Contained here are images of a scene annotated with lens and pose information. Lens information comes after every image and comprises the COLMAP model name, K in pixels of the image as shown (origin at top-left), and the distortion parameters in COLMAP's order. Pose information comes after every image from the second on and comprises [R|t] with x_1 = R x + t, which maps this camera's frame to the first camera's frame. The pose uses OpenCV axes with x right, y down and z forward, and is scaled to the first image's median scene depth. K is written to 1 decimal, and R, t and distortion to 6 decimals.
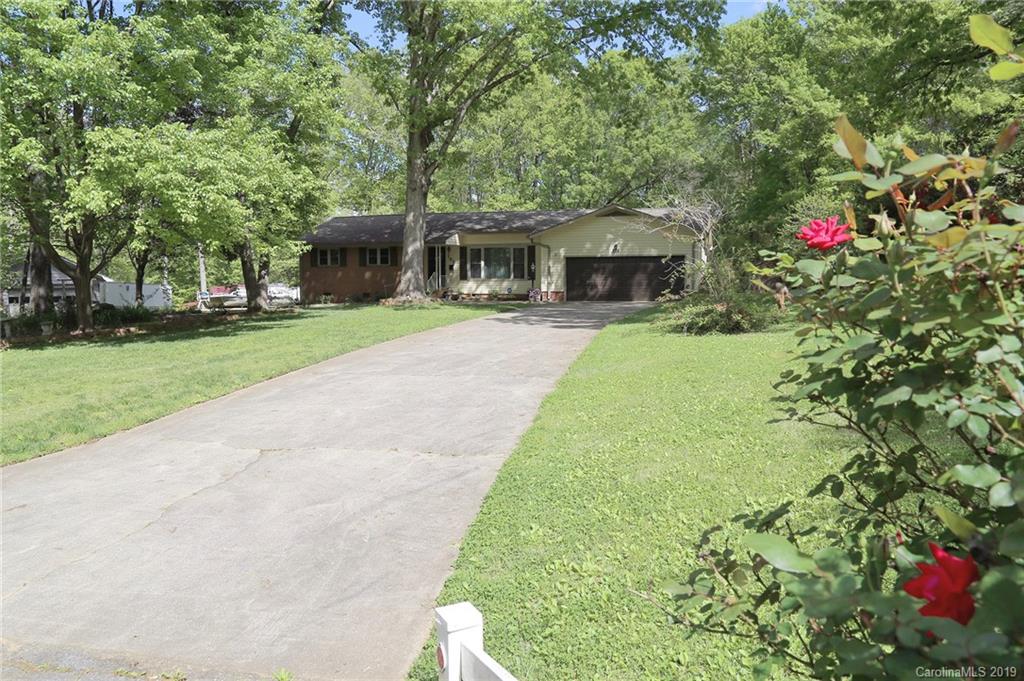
lens RADIAL K [[713.6, 0, 510.3], [0, 713.6, 343.4], [0, 0, 1]] dist [-0.093659, -0.001109]
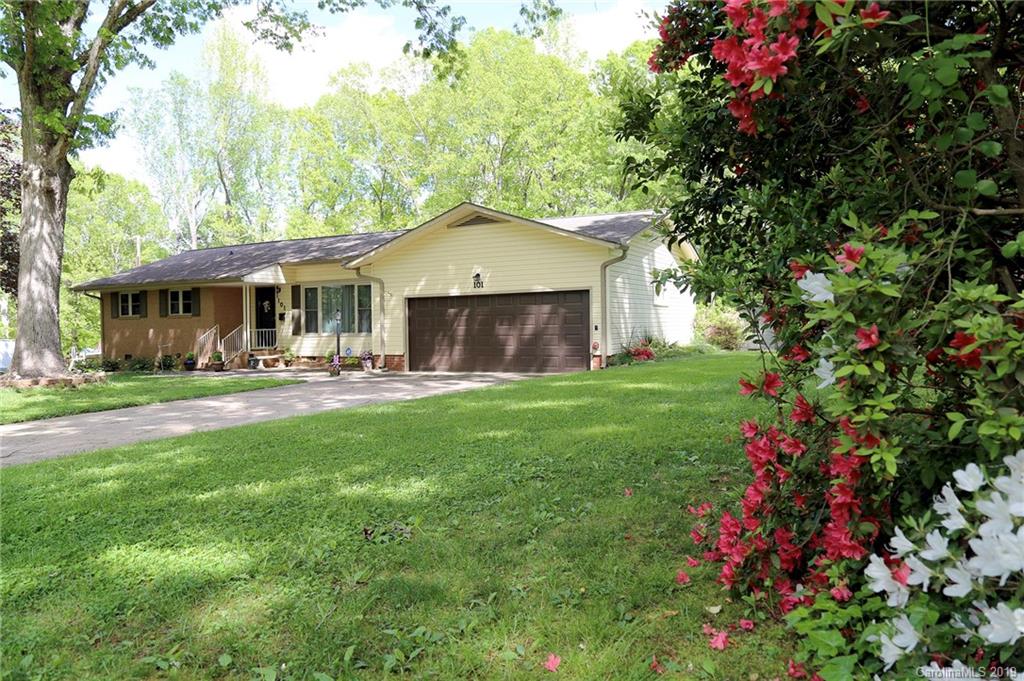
lens RADIAL K [[713.6, 0, 510.3], [0, 713.6, 343.4], [0, 0, 1]] dist [-0.093659, -0.001109]
pose [[0.983758, -0.004746, -0.179436, 0.264724], [-0.006468, 0.998064, -0.061855, -0.045133], [0.179383, 0.062011, 0.981823, 0.416778]]
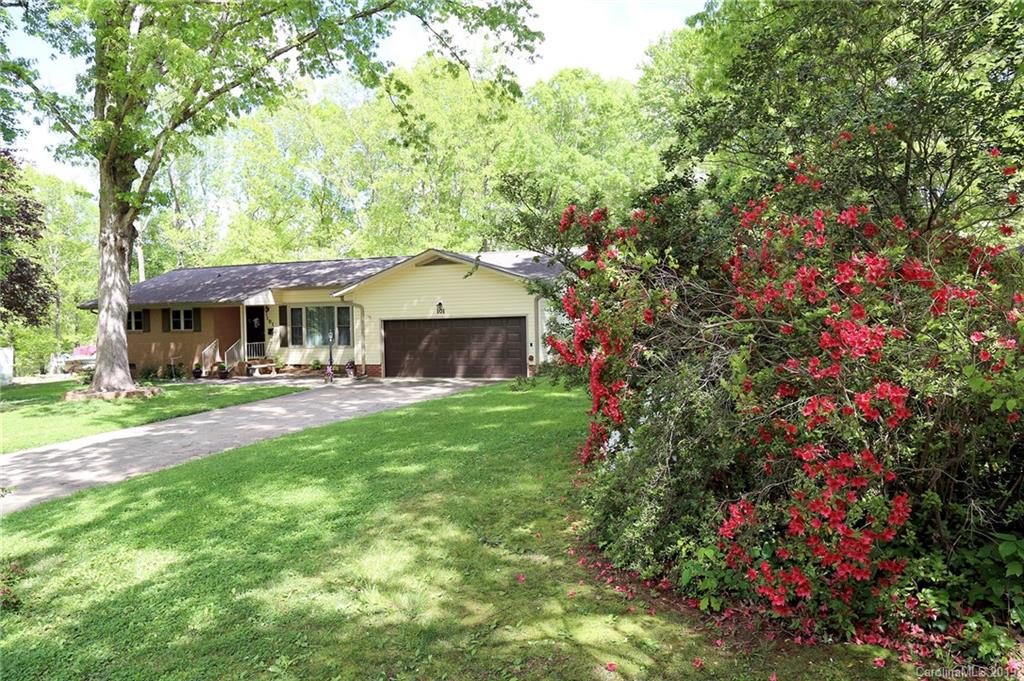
lens RADIAL K [[713.6, 0, 510.3], [0, 713.6, 343.4], [0, 0, 1]] dist [-0.093659, -0.001109]
pose [[0.996979, -0.012372, -0.076677, 0.266357], [0.008756, 0.998842, -0.047311, -0.057318], [0.077173, 0.046496, 0.995933, 0.243015]]
